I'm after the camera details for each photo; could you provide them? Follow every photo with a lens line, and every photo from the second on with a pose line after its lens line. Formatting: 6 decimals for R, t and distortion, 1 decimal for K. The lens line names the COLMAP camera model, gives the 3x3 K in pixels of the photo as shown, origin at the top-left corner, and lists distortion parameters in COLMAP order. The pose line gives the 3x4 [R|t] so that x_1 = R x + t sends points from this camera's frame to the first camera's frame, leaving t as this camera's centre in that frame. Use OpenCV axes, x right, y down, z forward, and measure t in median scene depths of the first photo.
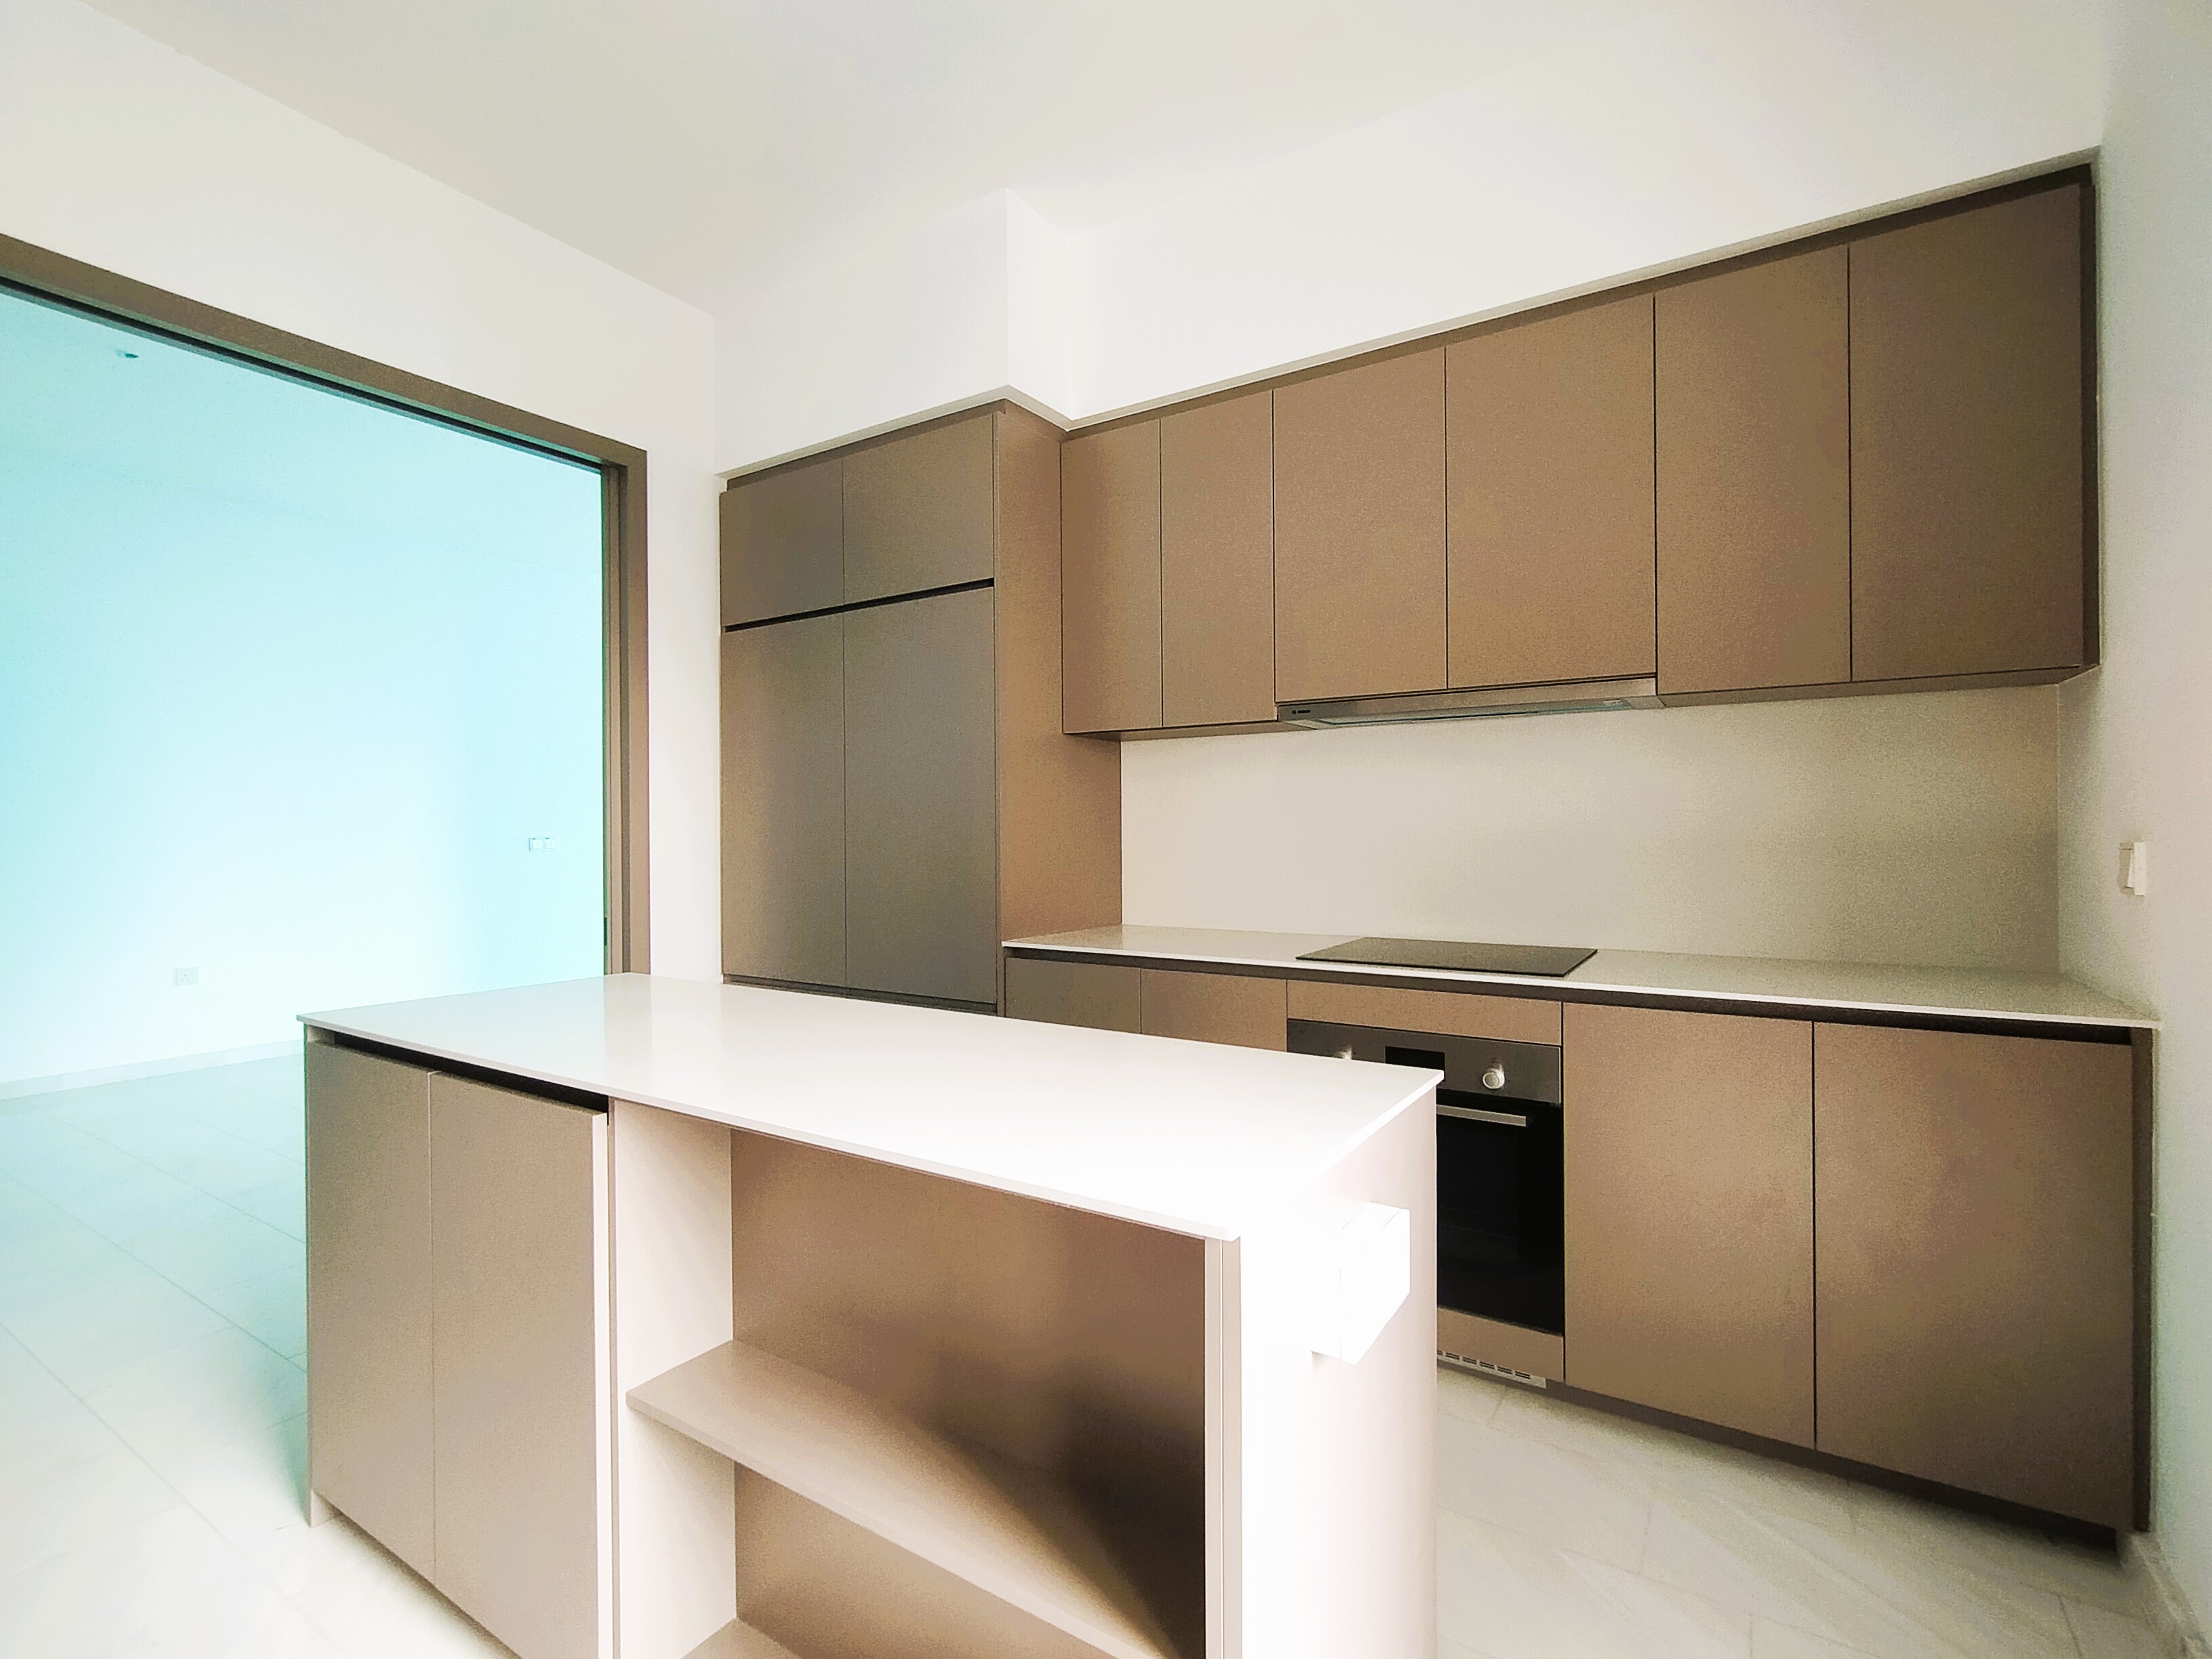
lens RADIAL K [[1022.1, 0, 1106.0], [0, 1022.1, 829.5], [0, 0, 1]] dist [0.003332, 0.001303]
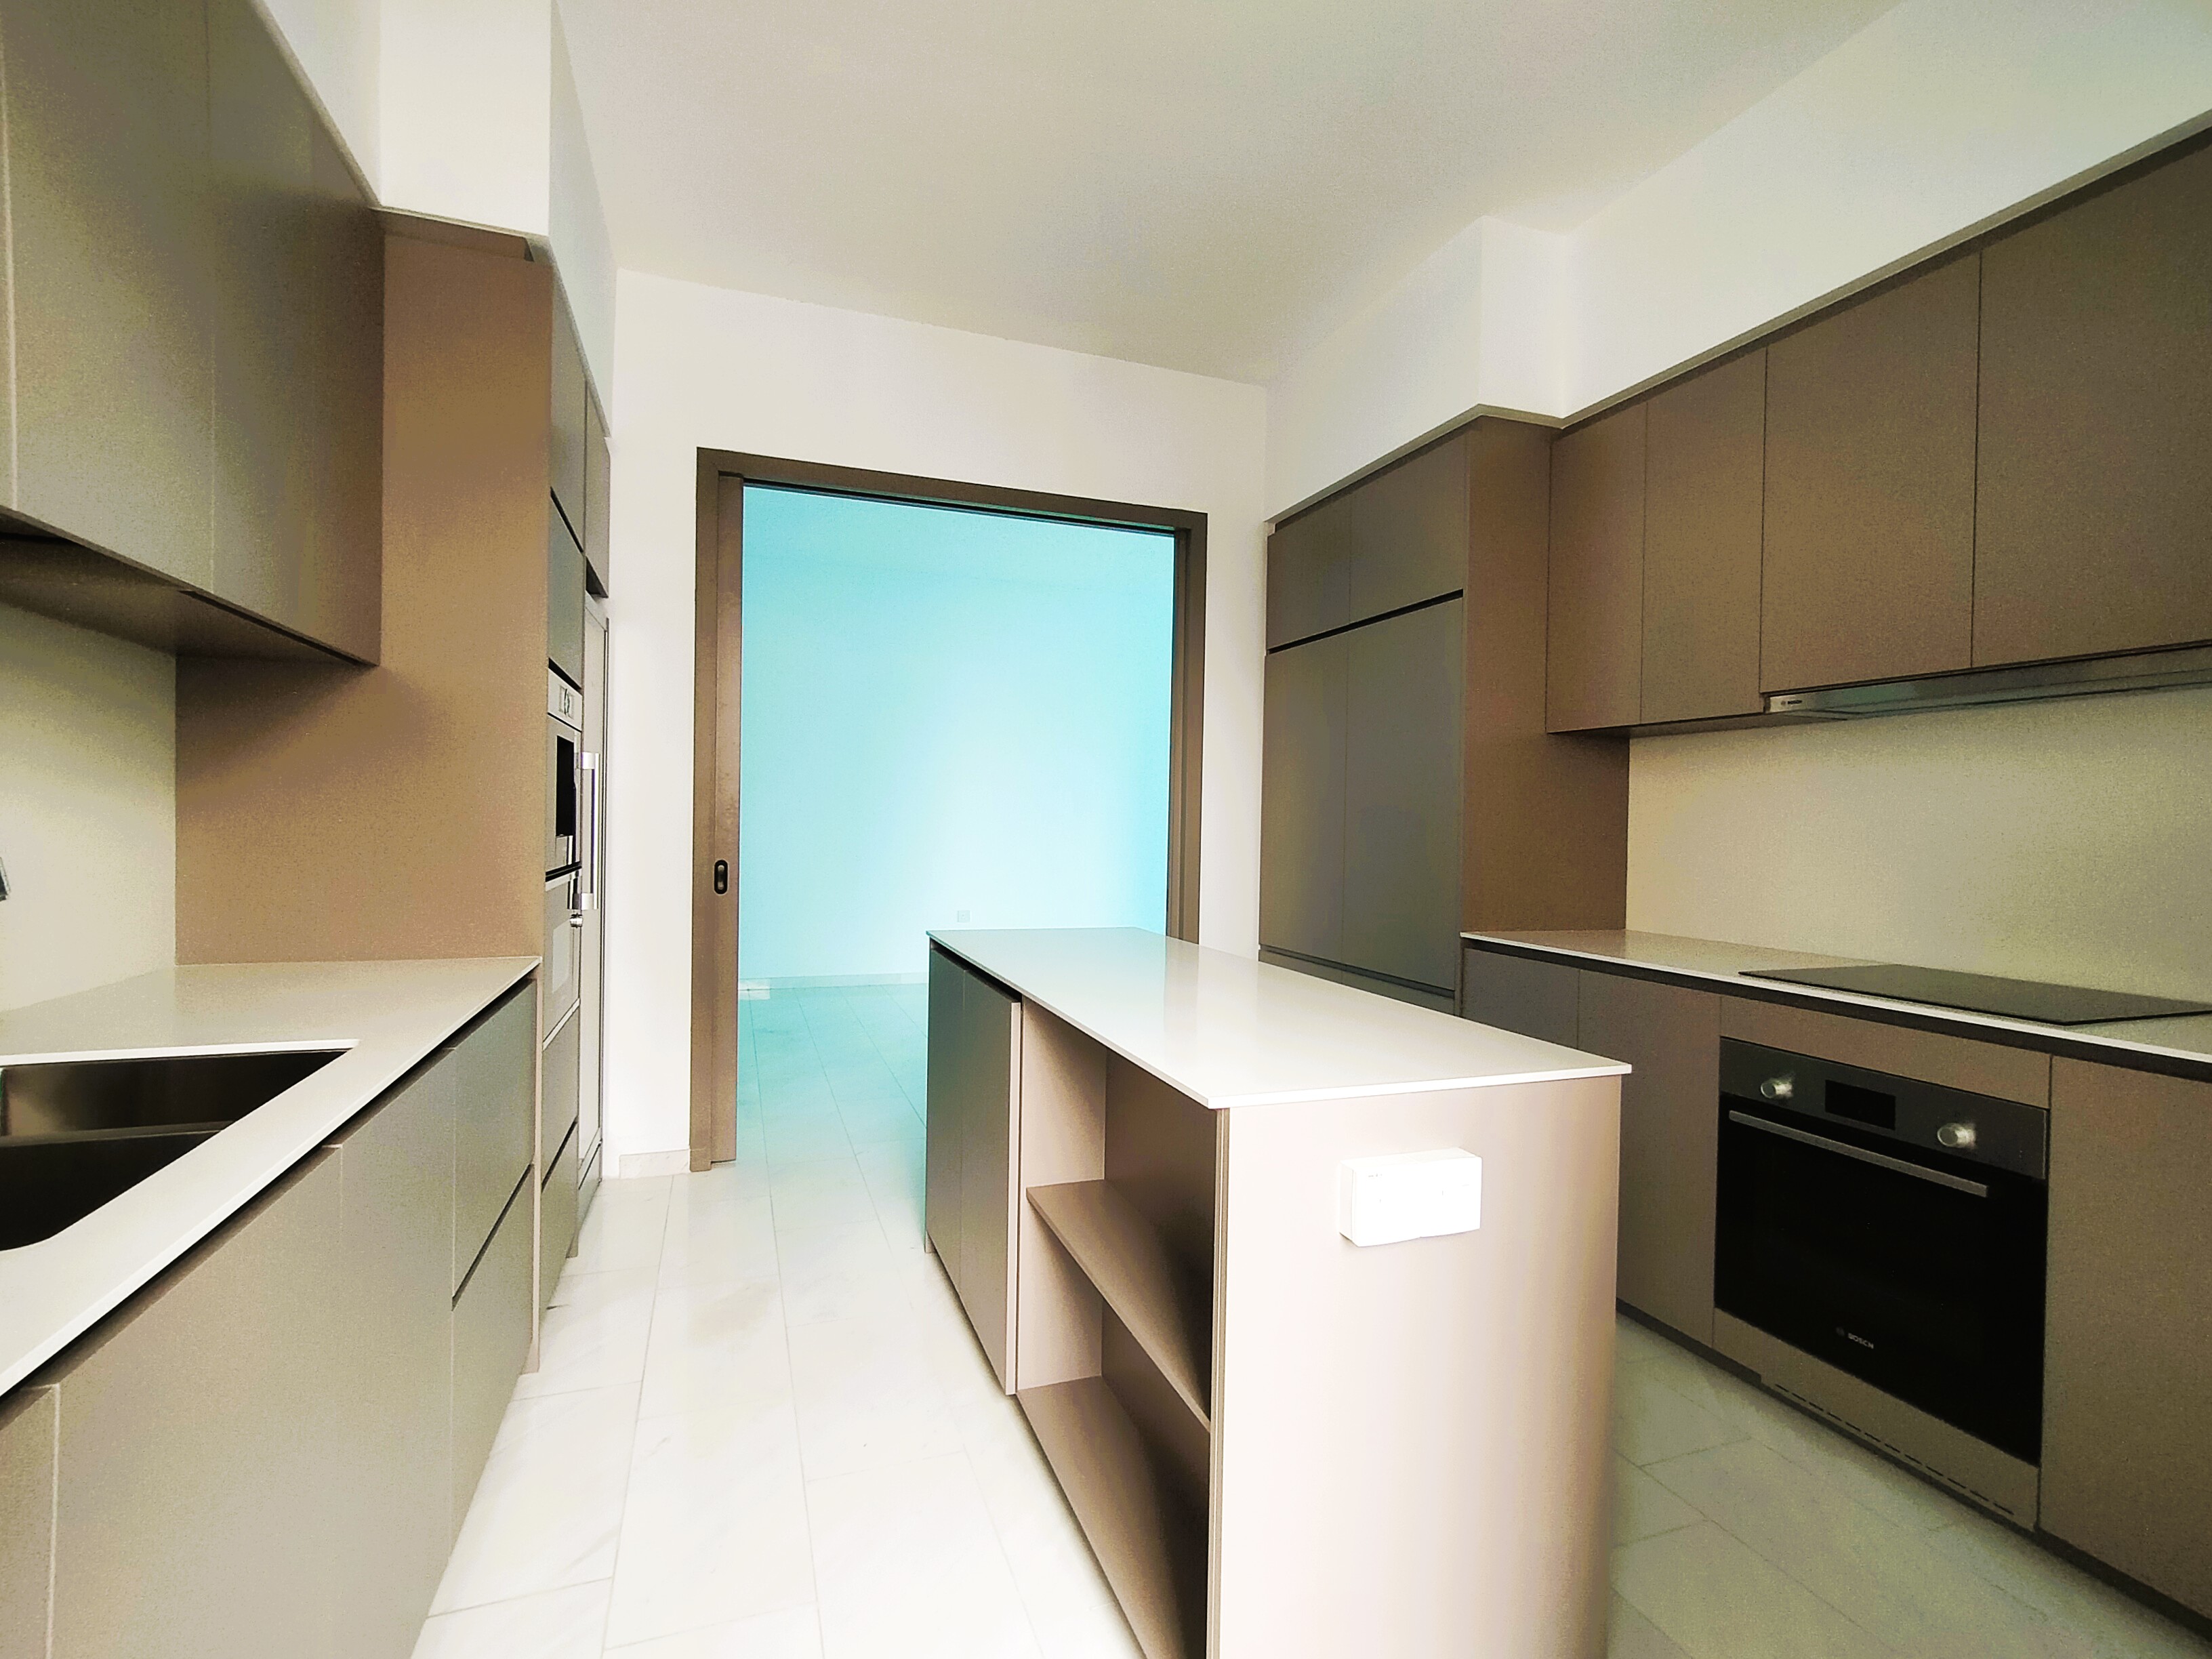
lens RADIAL K [[1022.1, 0, 1106.0], [0, 1022.1, 829.5], [0, 0, 1]] dist [0.003332, 0.001303]
pose [[0.801183, 0.024363, -0.597923, 0.230800], [-0.021979, 0.999695, 0.011284, -0.000604], [0.598016, 0.004101, 0.801474, -0.064600]]
